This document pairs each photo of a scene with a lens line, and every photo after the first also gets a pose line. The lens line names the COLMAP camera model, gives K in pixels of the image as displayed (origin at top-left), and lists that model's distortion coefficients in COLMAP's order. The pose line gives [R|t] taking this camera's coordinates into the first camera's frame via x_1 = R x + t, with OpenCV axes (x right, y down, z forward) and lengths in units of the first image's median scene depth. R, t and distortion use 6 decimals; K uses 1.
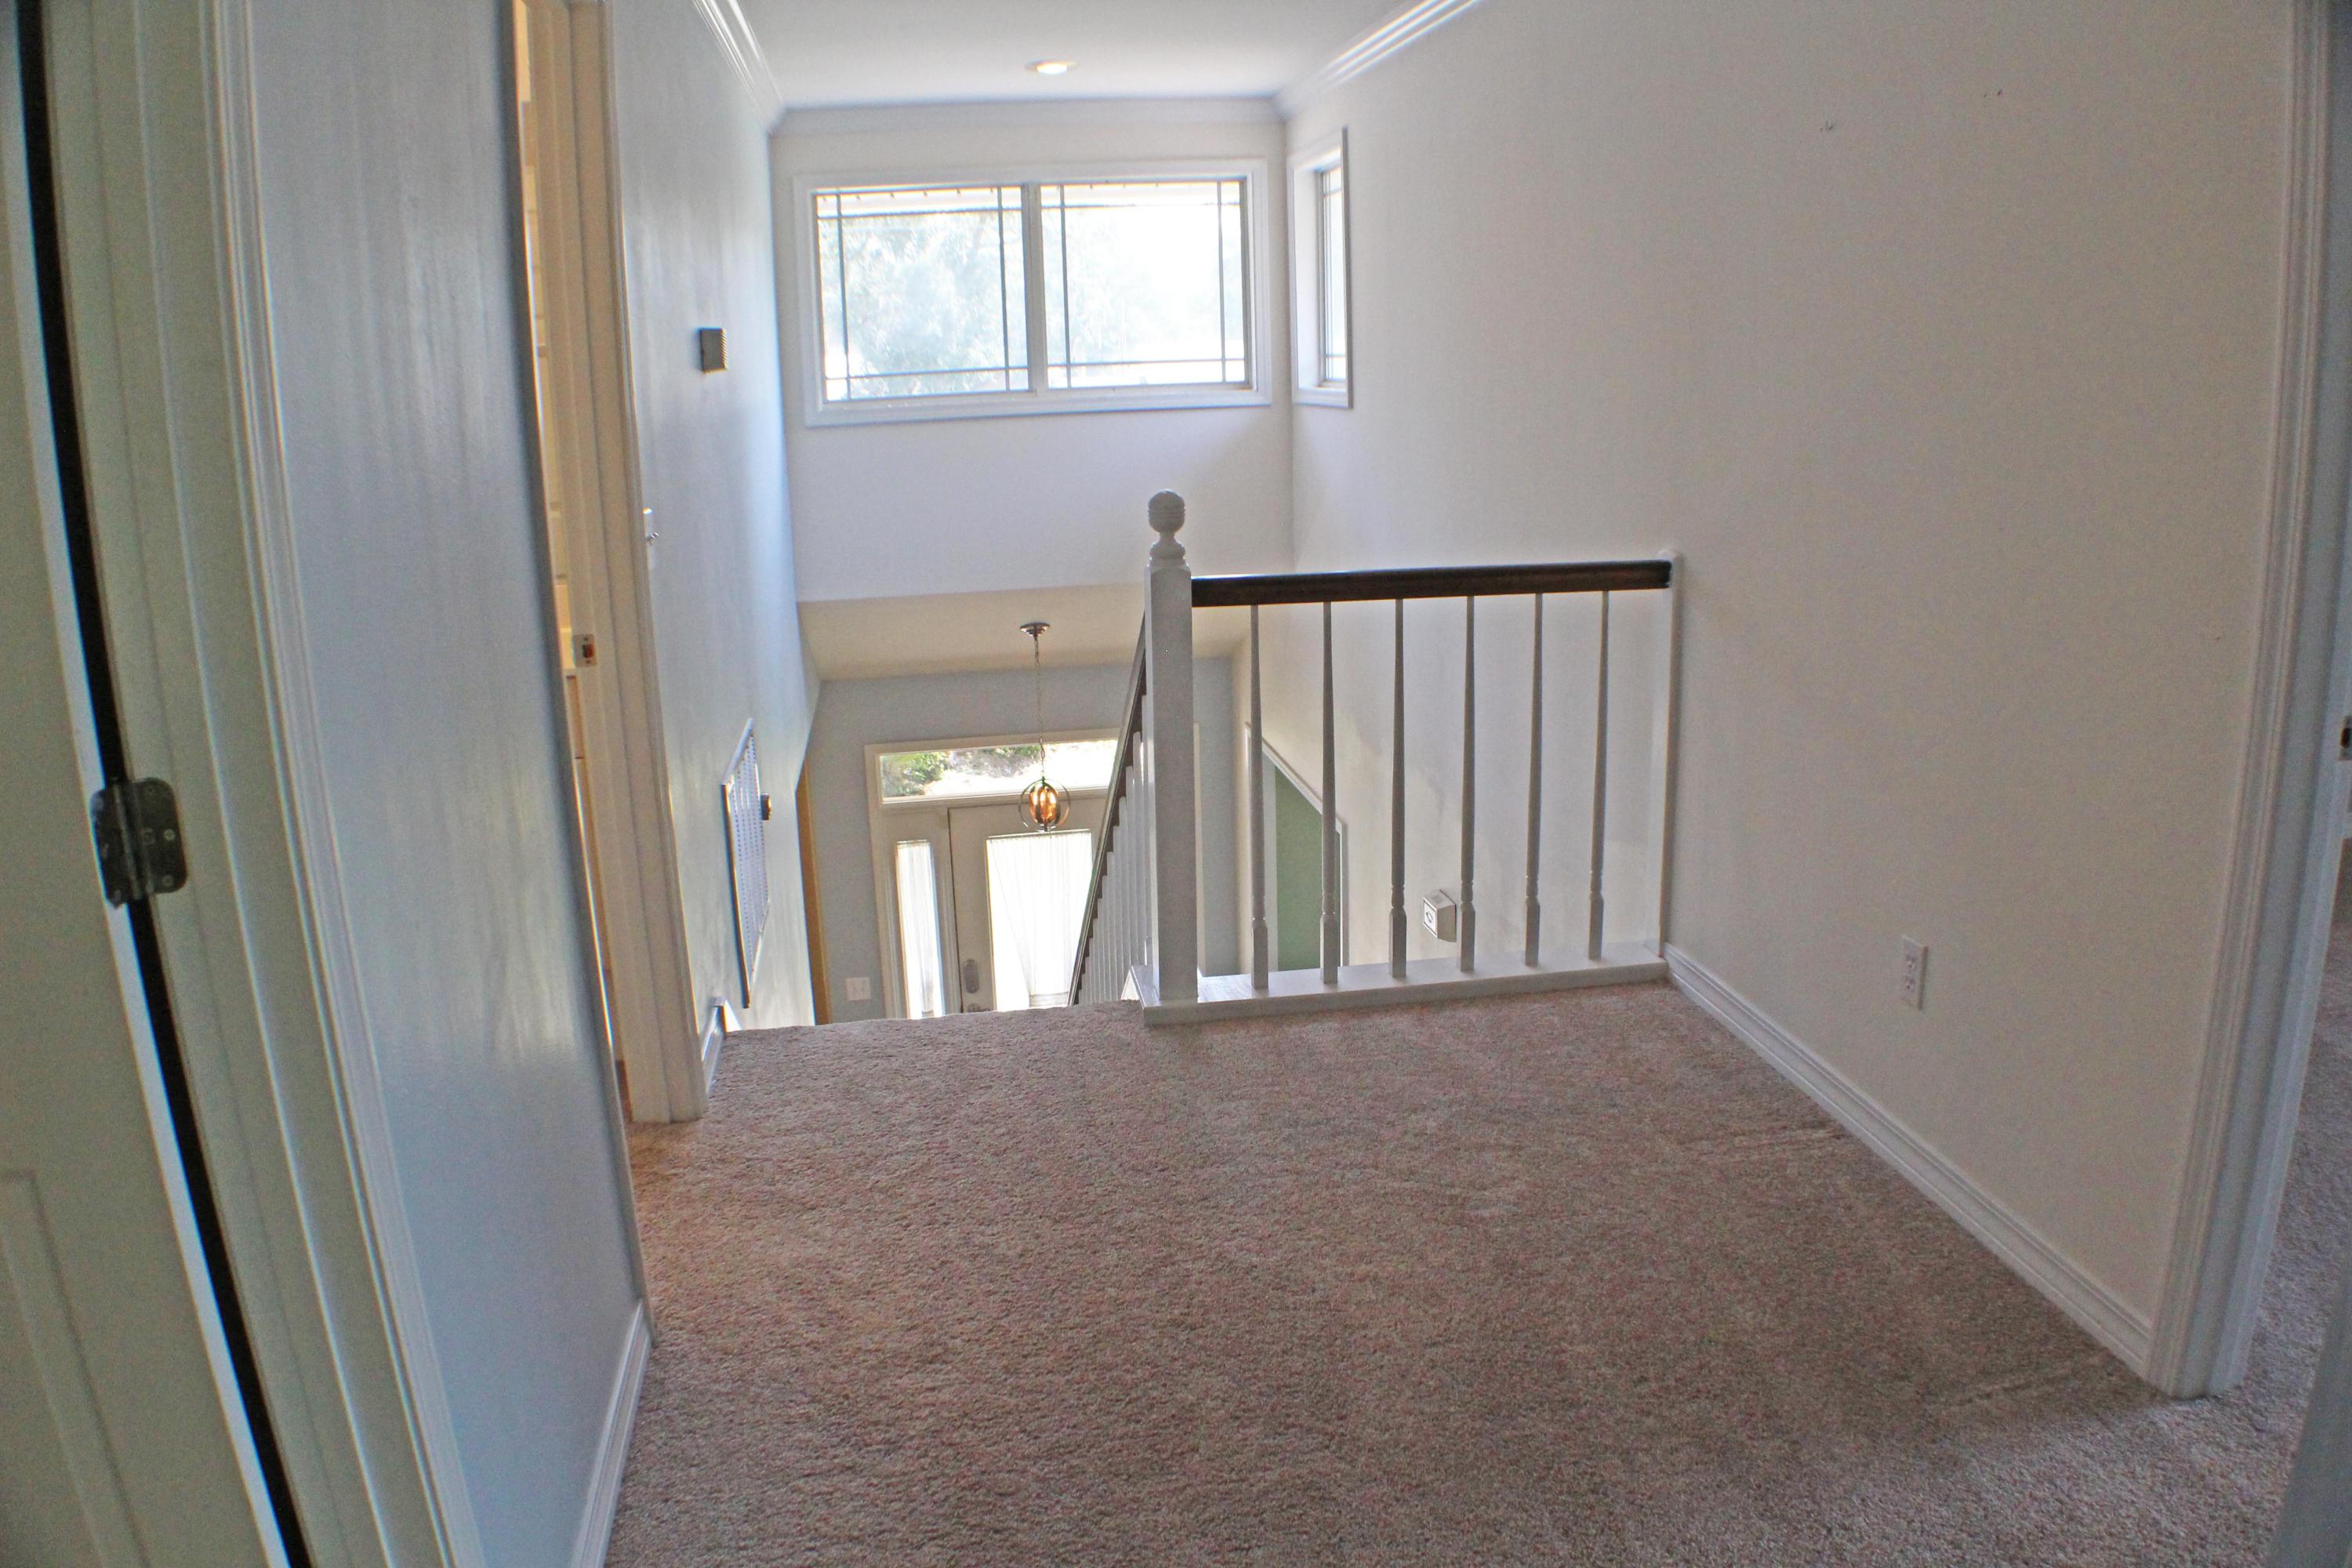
lens RADIAL K [[1730.1, 0, 1177.5], [0, 1730.1, 811.7], [0, 0, 1]] dist [-0.245072, 0.092200]
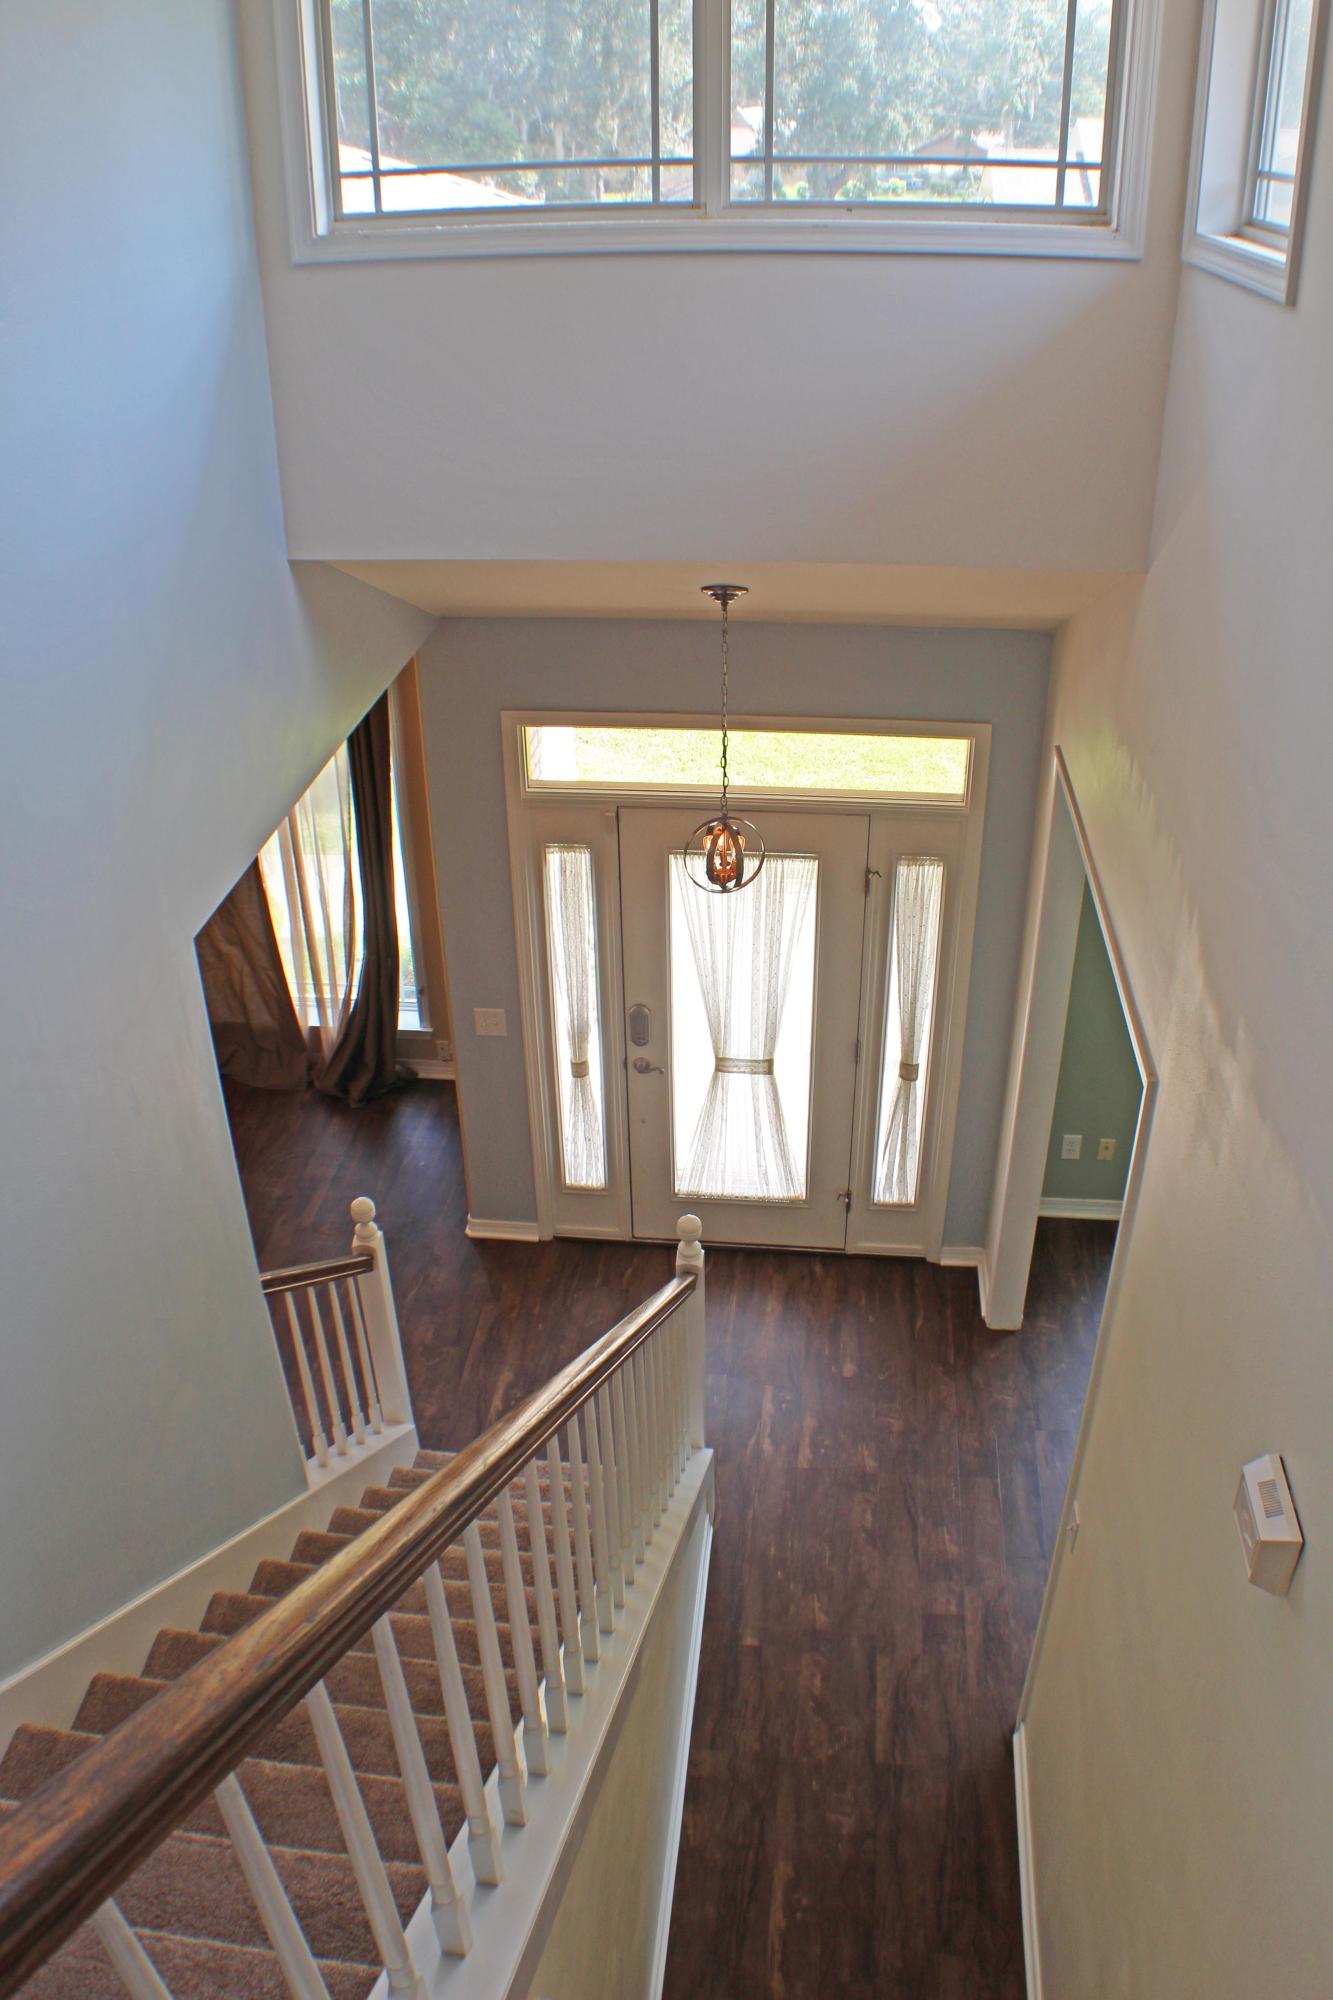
lens RADIAL K [[1540.2, 0, 666.5], [0, 1540.2, 1000.0], [0, 0, 1]] dist [-0.160432, 0.004436]
pose [[0.962757, 0.152635, -0.223162, 0.047980], [-0.082831, 0.952227, 0.293943, -0.138567], [0.257367, -0.264511, 0.929406, 0.478747]]
